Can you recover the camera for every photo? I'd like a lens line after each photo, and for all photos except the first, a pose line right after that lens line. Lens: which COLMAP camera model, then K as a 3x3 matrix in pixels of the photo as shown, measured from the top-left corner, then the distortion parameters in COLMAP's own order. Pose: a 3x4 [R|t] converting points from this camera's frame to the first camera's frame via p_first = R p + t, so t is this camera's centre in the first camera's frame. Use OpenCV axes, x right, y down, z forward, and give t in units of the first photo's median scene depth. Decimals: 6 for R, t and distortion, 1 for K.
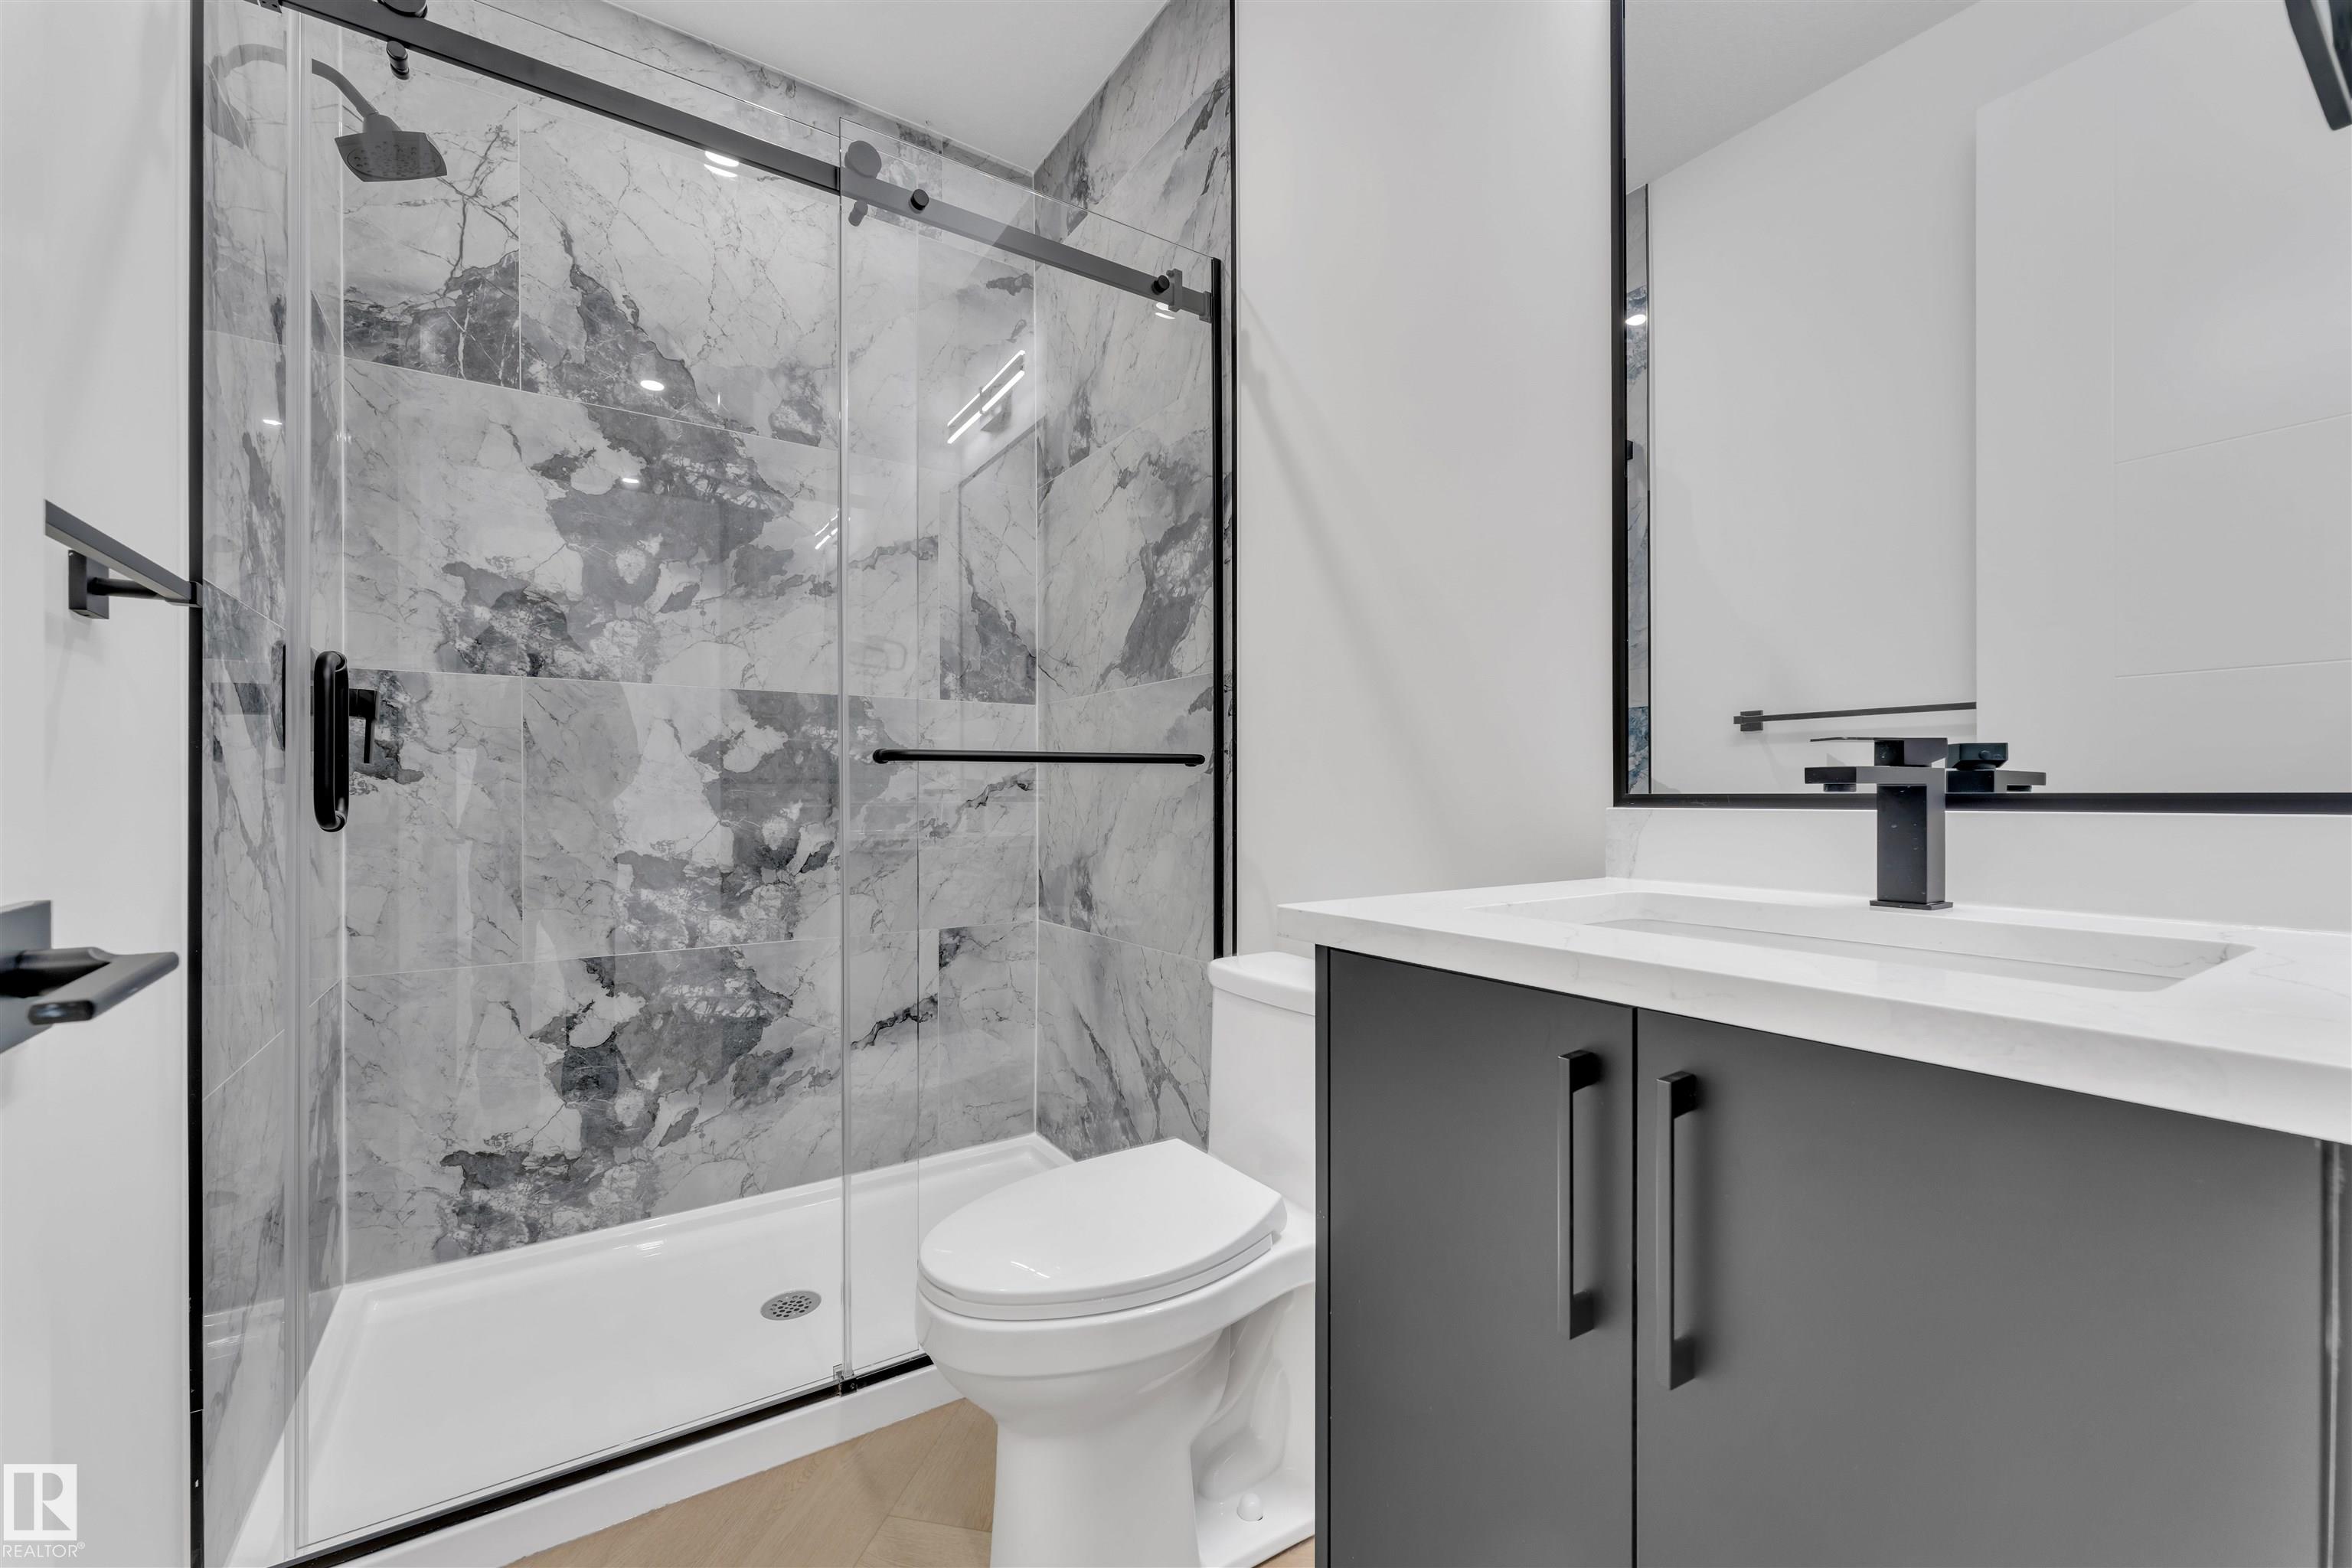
lens RADIAL K [[978.6, 0, 1182.2], [0, 978.6, 795.9], [0, 0, 1]] dist [-0.000768, -0.000052]
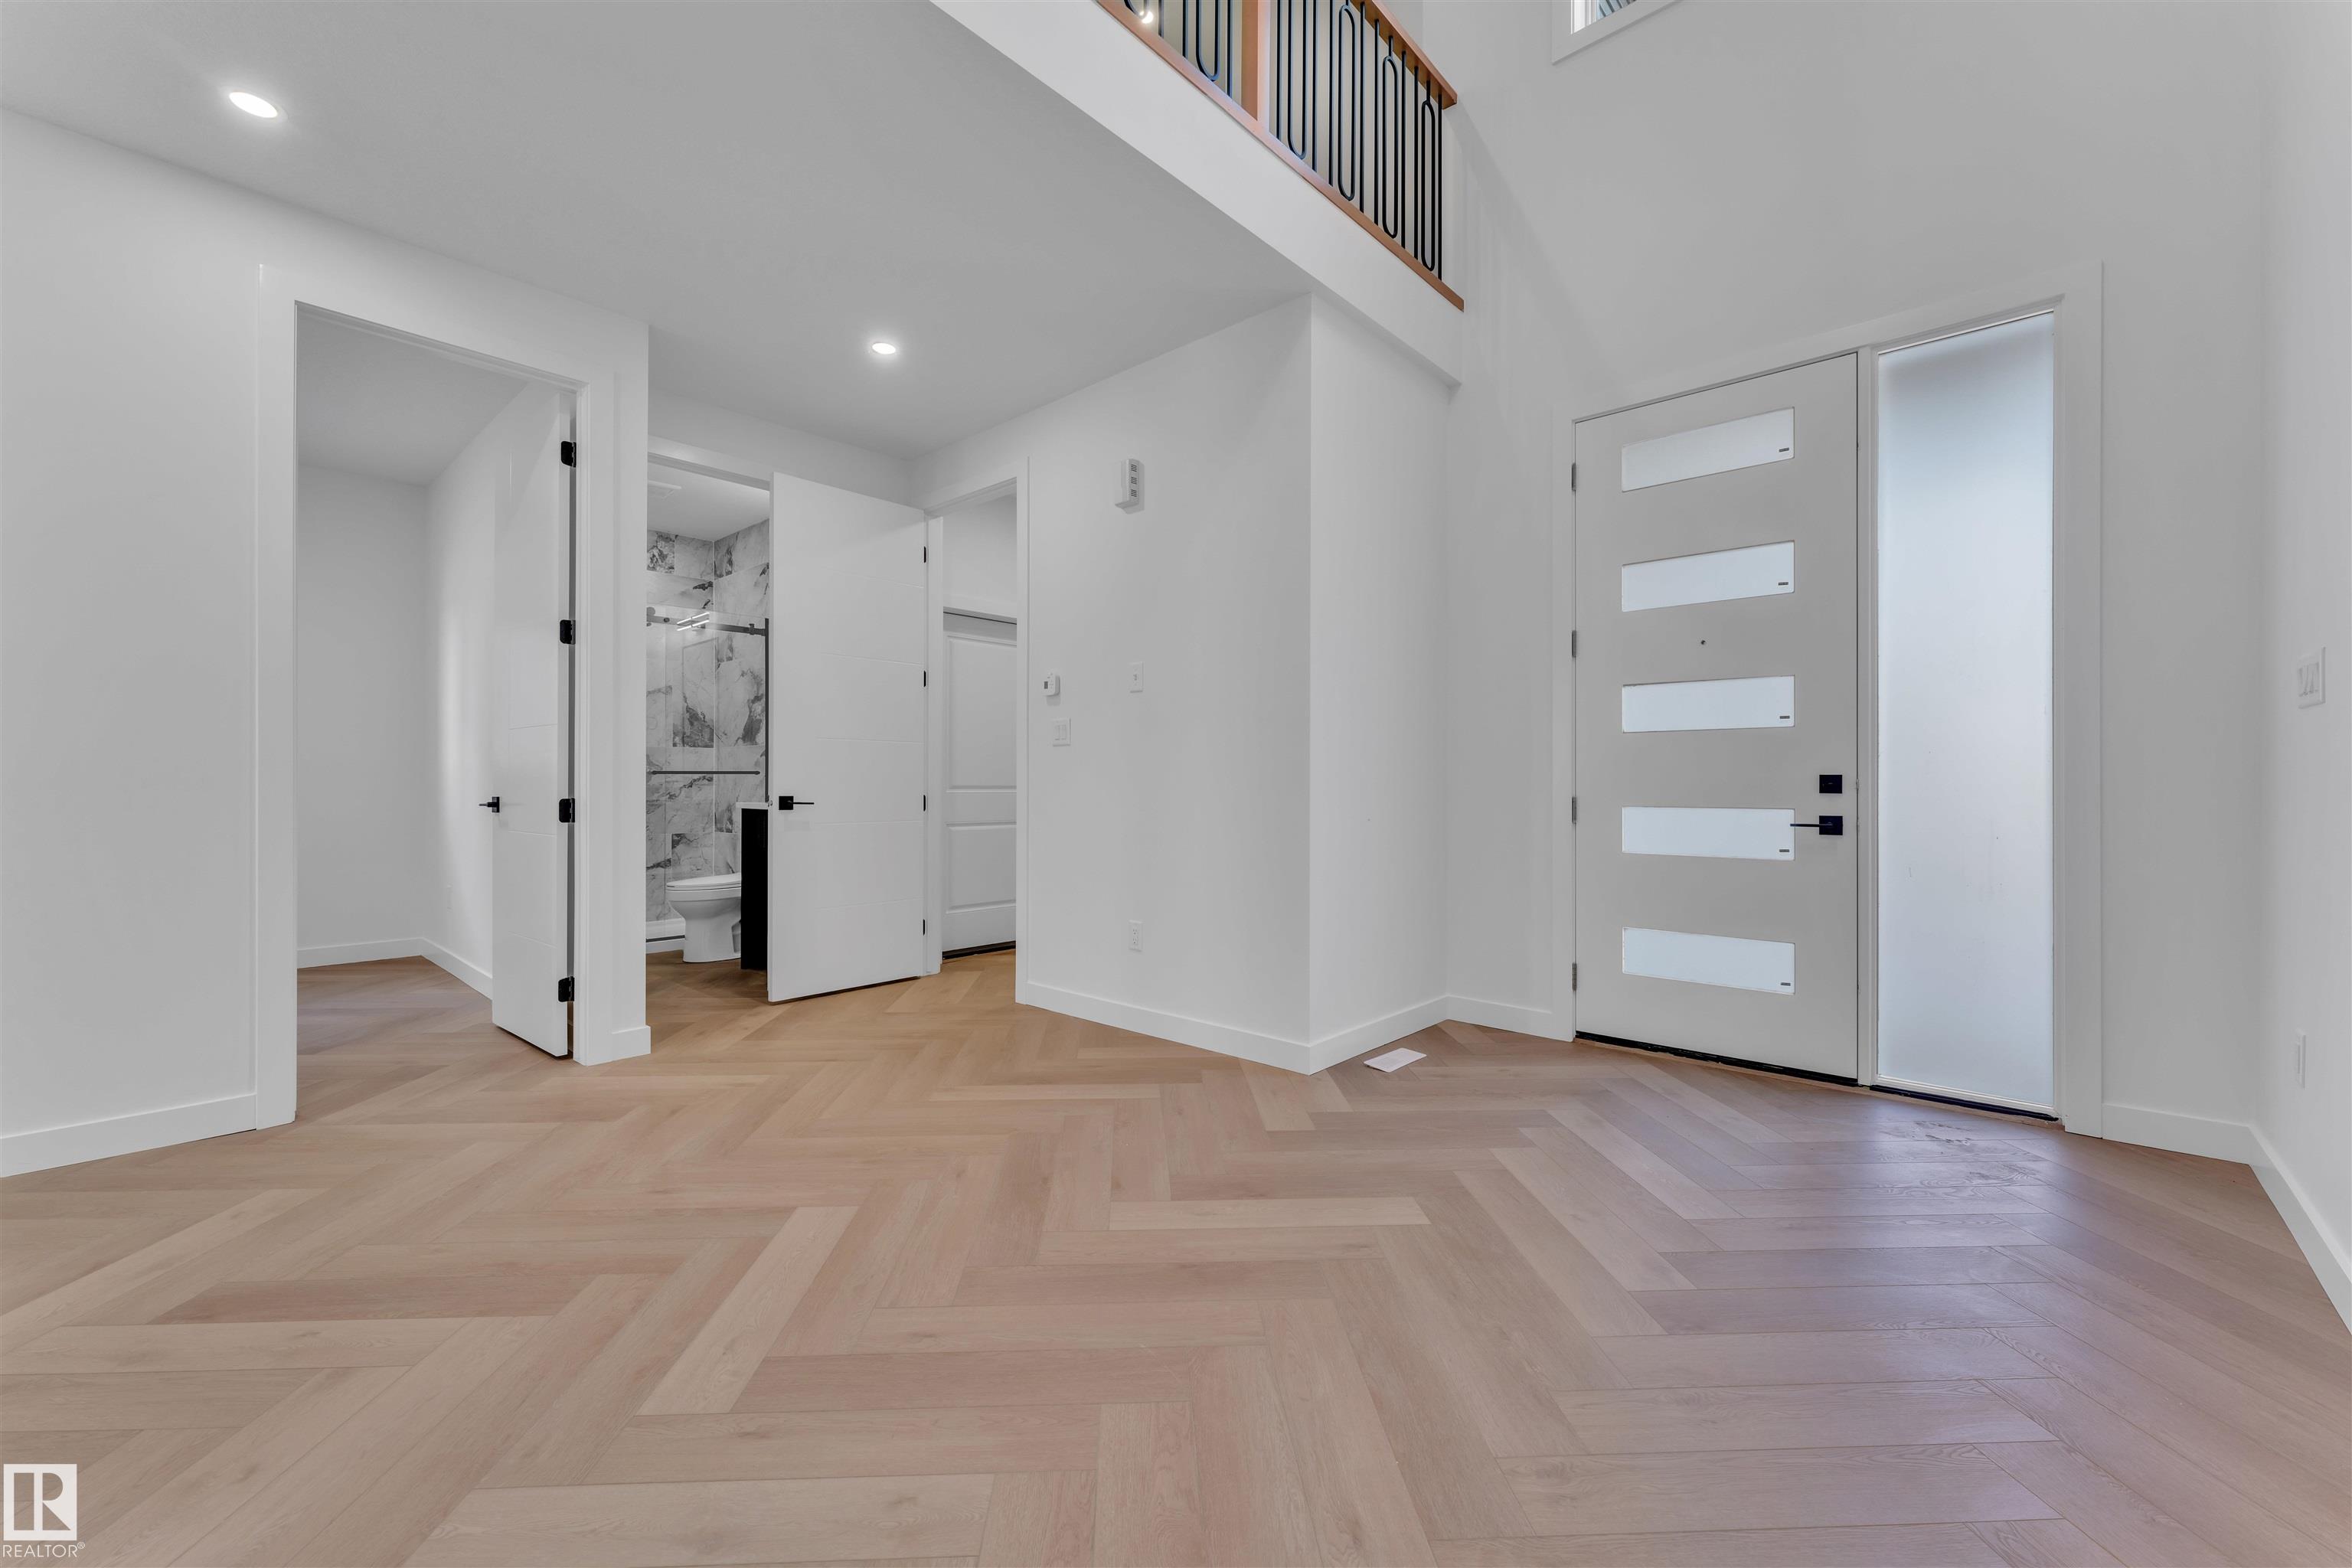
lens RADIAL K [[950.8, 0, 1169.4], [0, 950.8, 781.9], [0, 0, 1]] dist [0.000178, -0.000029]
pose [[0.972760, 0.005532, 0.231747, 0.500625], [-0.004735, 0.999981, -0.003996, 0.000677], [-0.231764, 0.002790, 0.972768, -1.960466]]
